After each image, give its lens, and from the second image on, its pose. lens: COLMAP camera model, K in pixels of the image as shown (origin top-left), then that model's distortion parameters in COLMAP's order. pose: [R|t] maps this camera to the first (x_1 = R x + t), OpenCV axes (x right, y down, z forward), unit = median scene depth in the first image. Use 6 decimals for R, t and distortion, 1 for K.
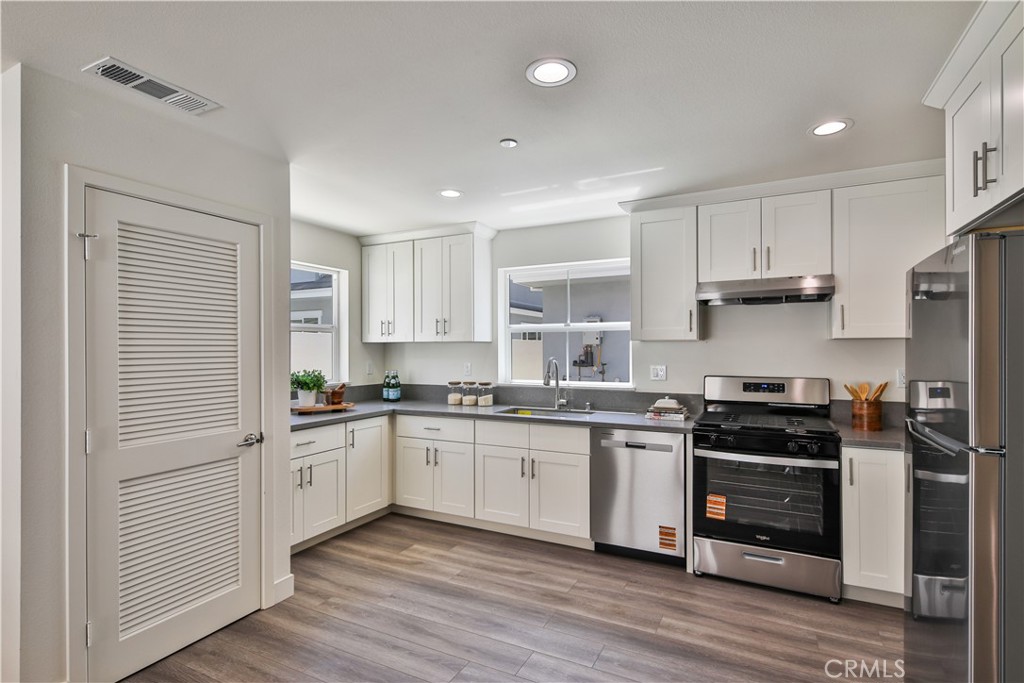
lens RADIAL K [[517.8, 0, 514.6], [0, 517.8, 375.3], [0, 0, 1]] dist [0.004704, -0.000430]
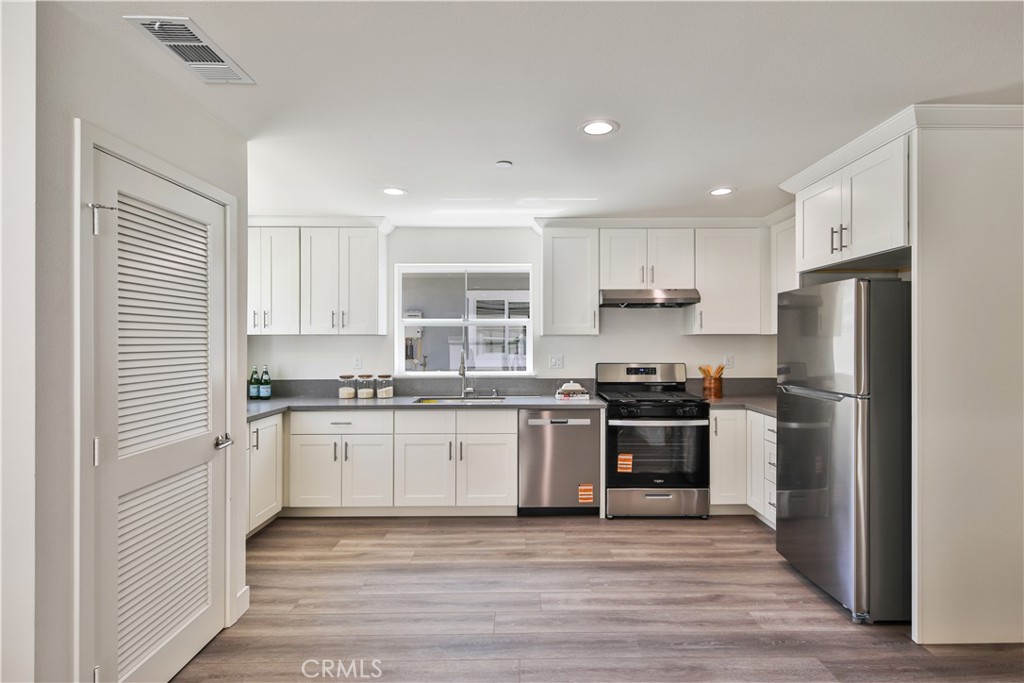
lens RADIAL K [[517.8, 0, 514.6], [0, 517.8, 375.3], [0, 0, 1]] dist [0.004704, -0.000430]
pose [[0.894274, -0.028979, 0.446580, -0.398847], [0.023366, 0.999564, 0.018072, 0.002840], [-0.446909, -0.005726, 0.894561, -0.036738]]
